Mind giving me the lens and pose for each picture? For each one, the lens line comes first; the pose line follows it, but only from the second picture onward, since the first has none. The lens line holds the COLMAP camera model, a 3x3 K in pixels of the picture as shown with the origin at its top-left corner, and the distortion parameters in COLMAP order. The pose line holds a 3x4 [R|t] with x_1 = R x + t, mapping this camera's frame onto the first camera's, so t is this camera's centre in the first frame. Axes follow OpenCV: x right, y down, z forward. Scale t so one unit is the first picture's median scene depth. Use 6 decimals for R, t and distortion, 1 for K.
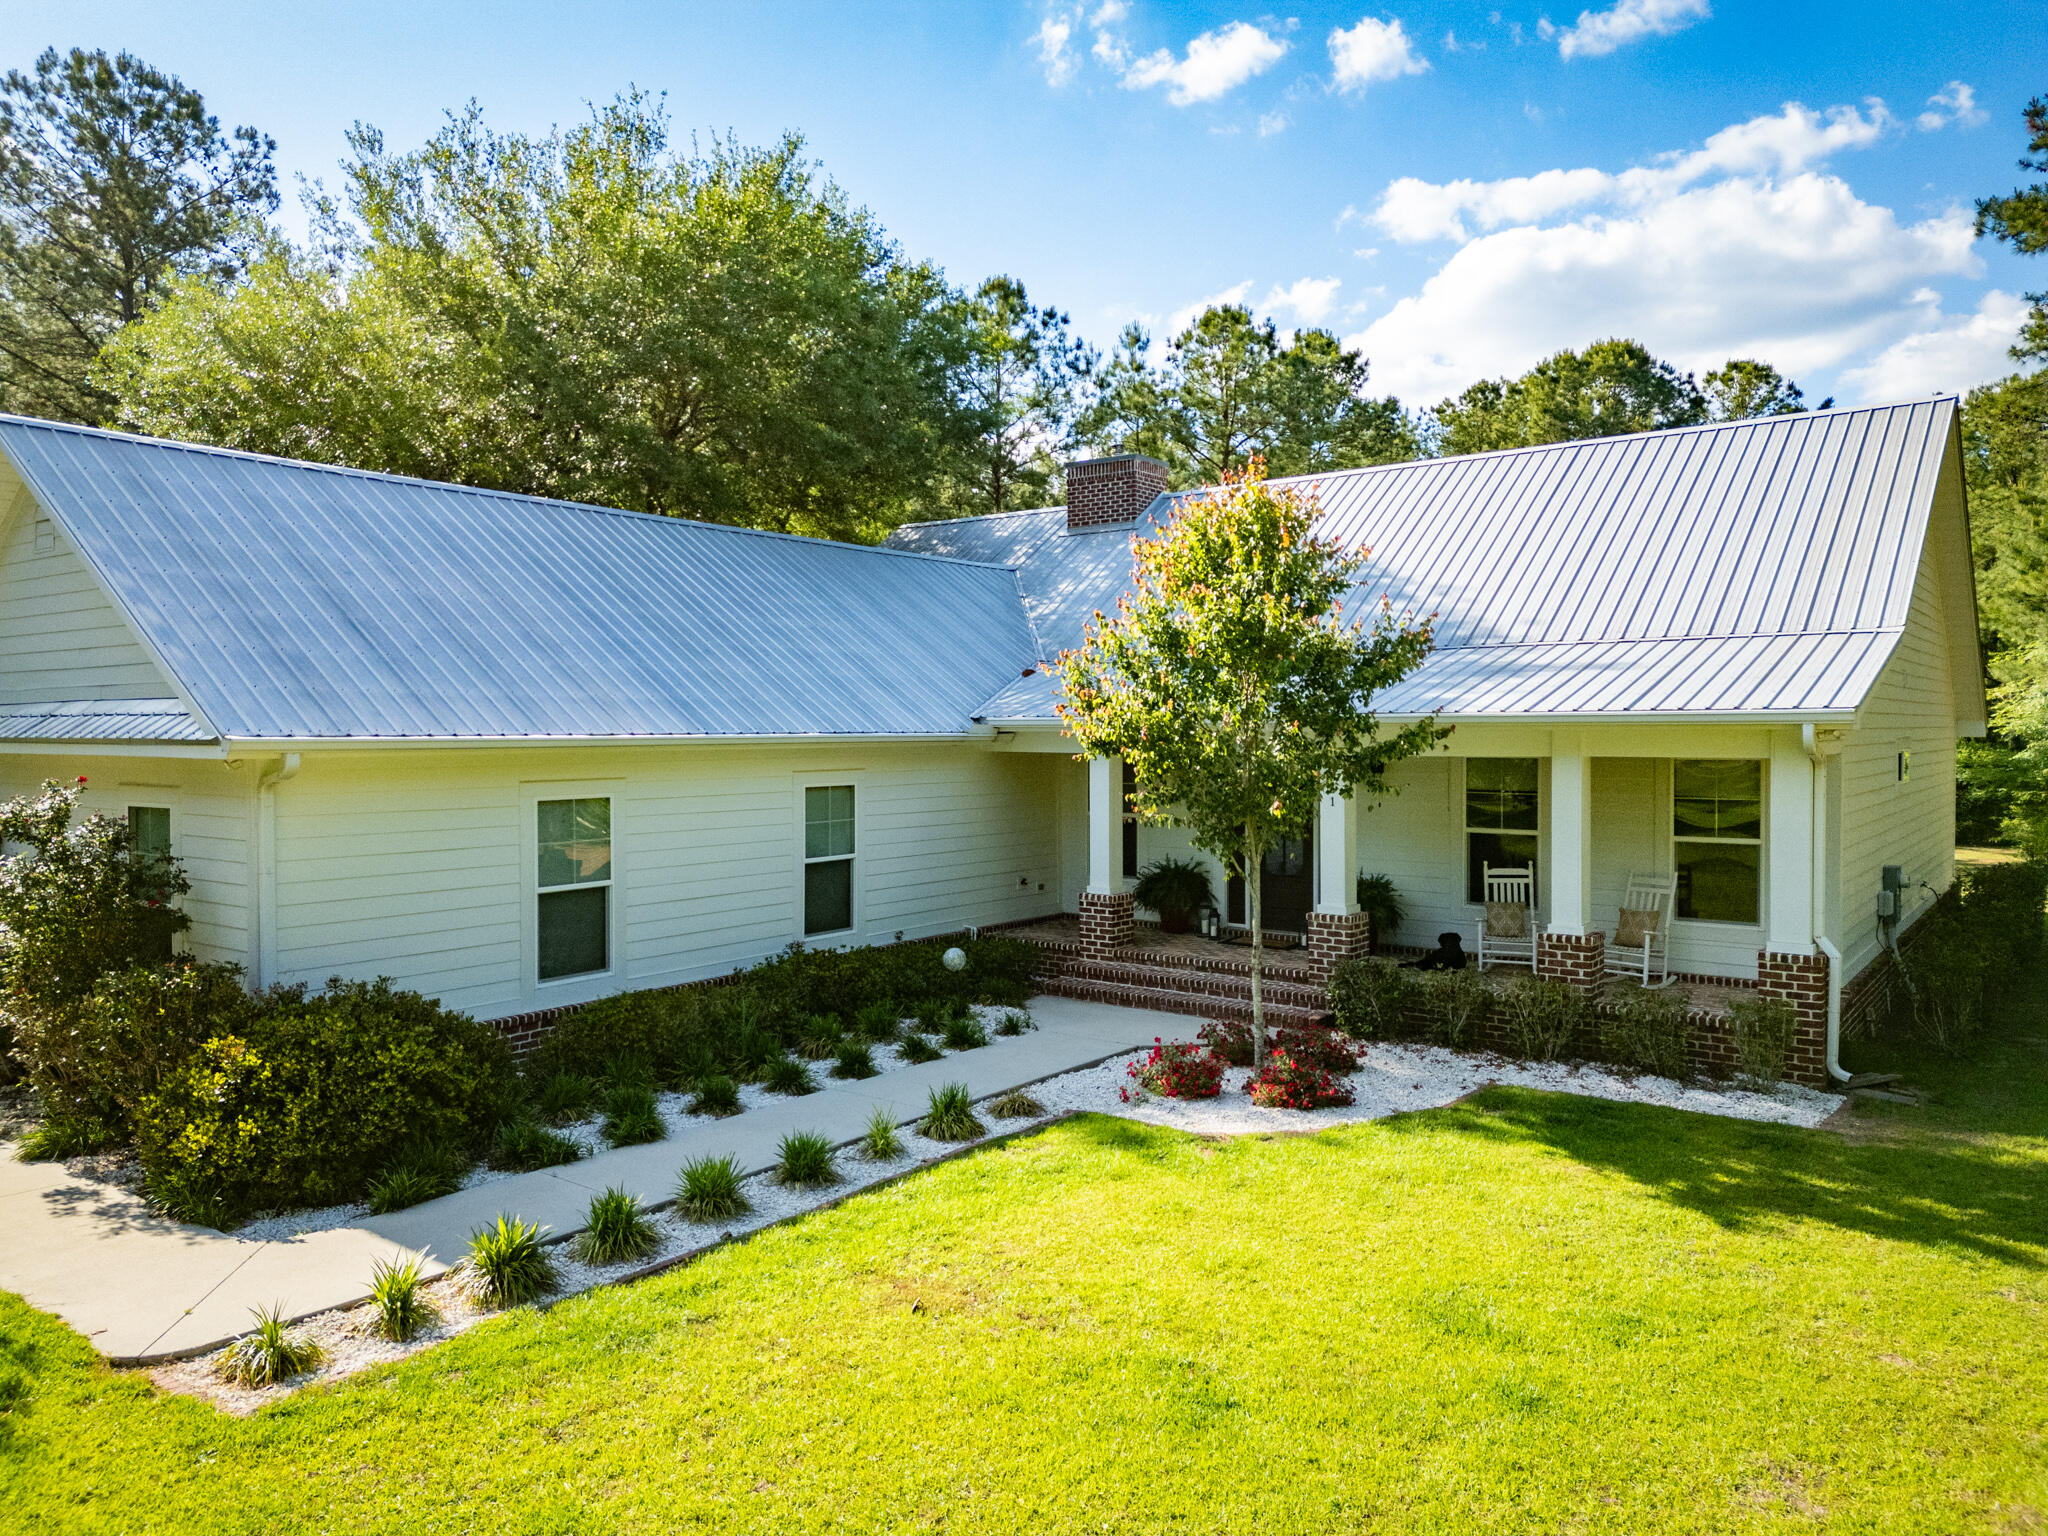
lens RADIAL K [[1437.7, 0, 1028.6], [0, 1437.7, 771.2], [0, 0, 1]] dist [0.064019, -0.013940]
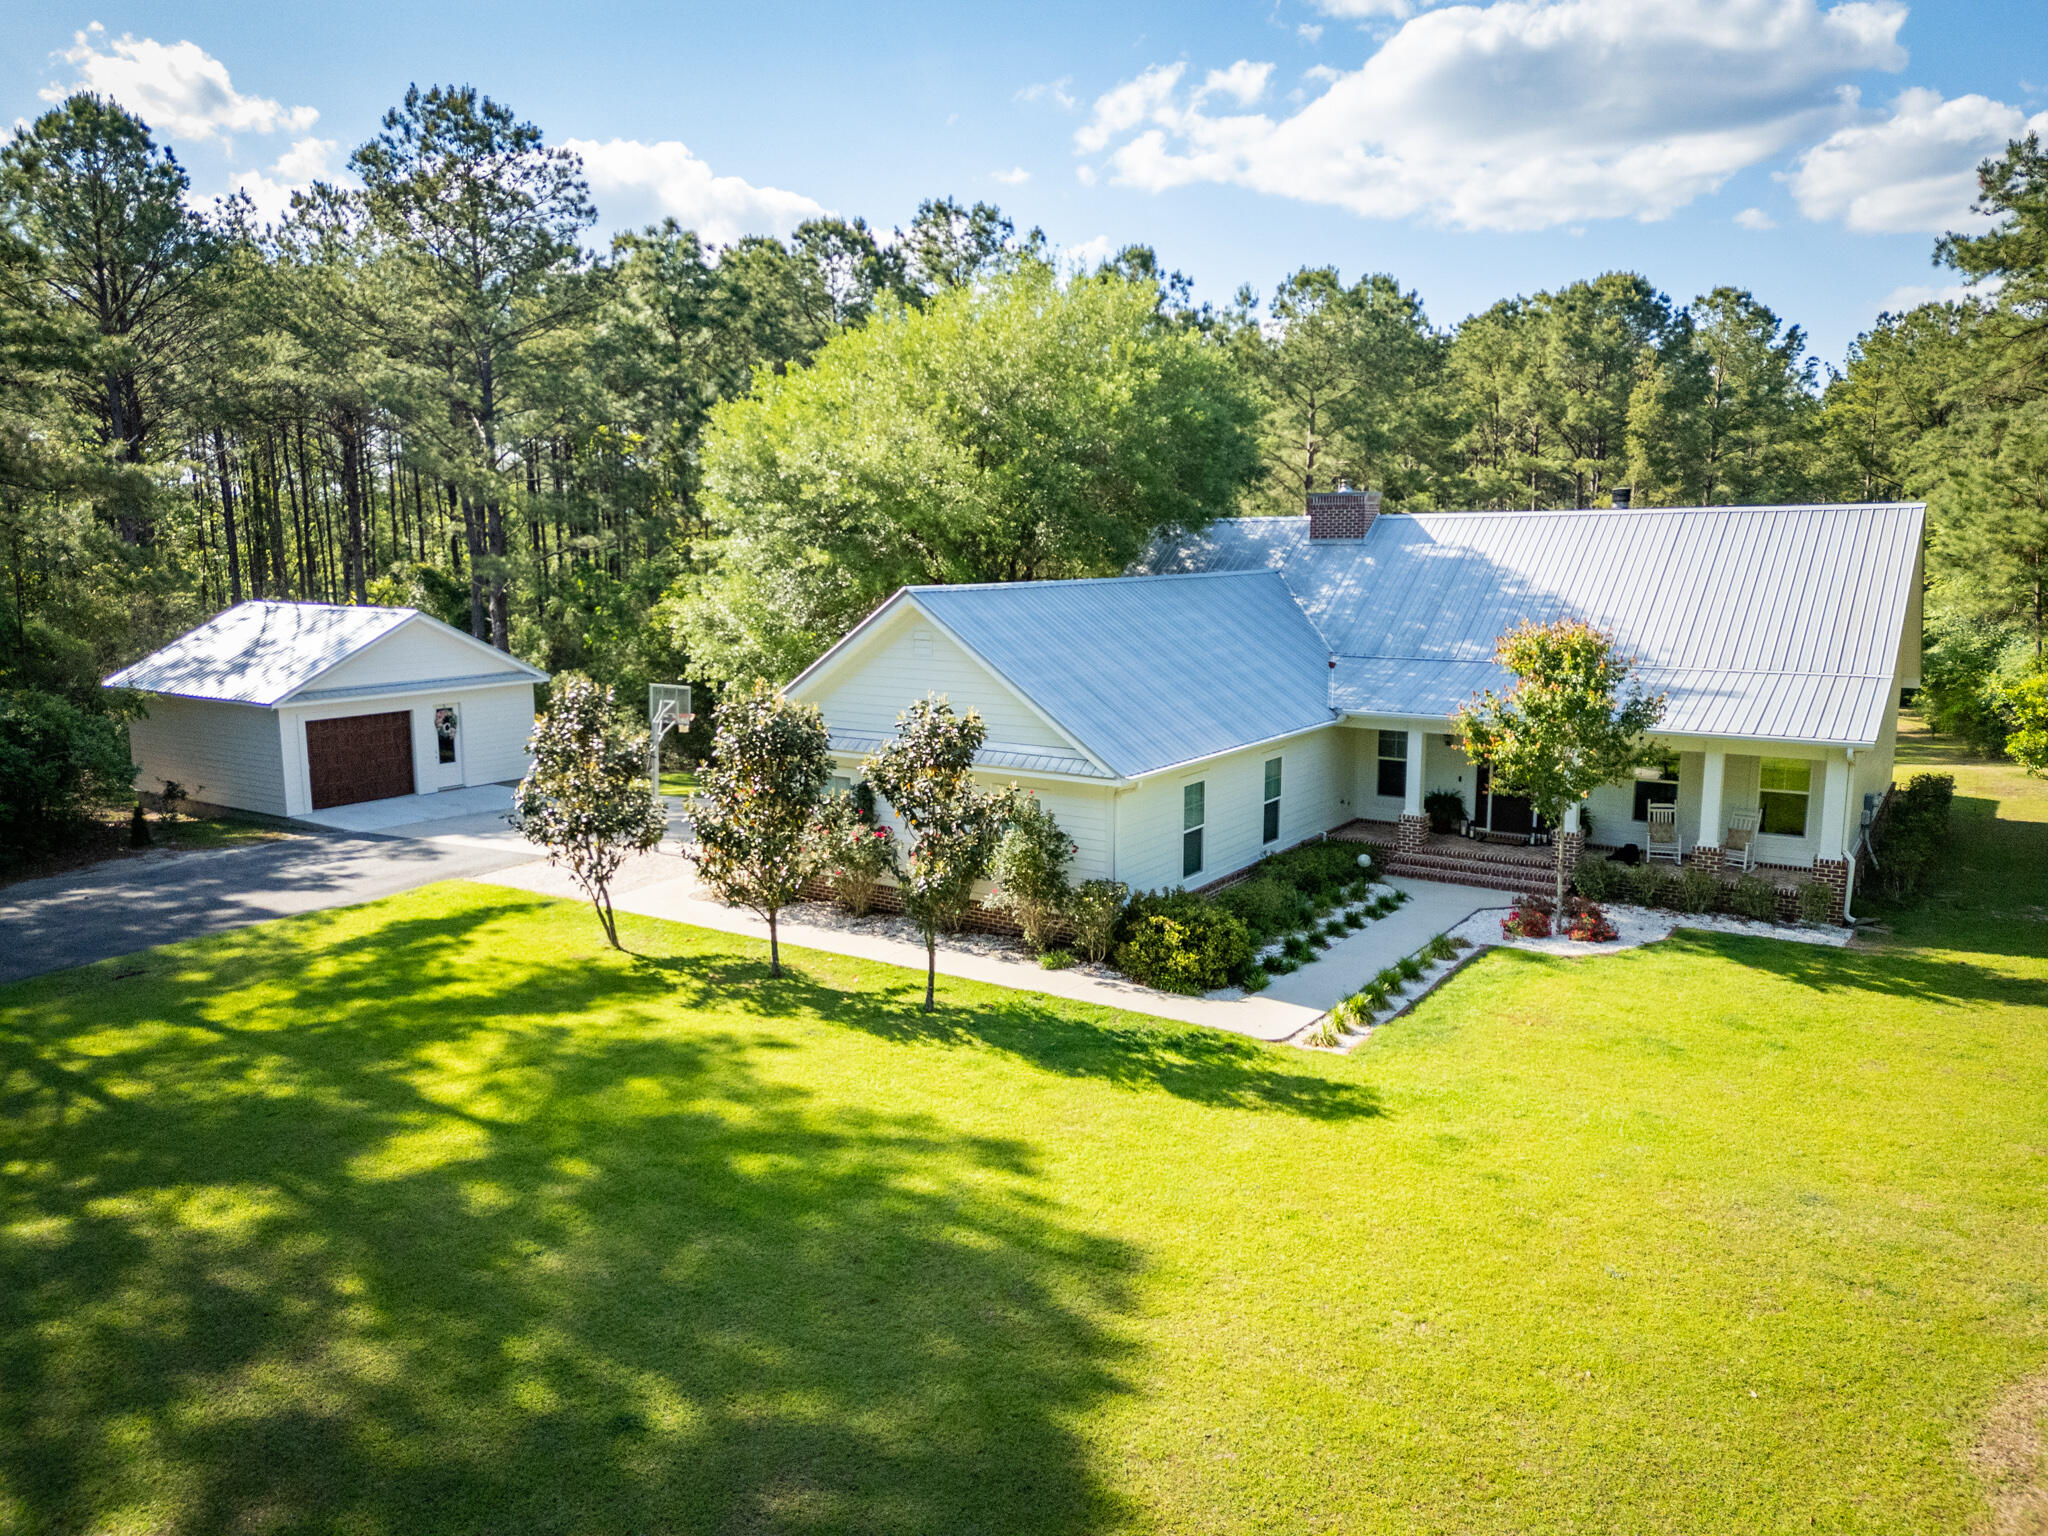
lens RADIAL K [[1437.7, 0, 1017.8], [0, 1437.7, 771.8], [0, 0, 1]] dist [0.064019, -0.013940]
pose [[0.998793, -0.008819, 0.048316, -0.671366], [0.002359, 0.991225, 0.132165, -0.257789], [-0.049058, -0.131892, 0.990049, -0.891776]]
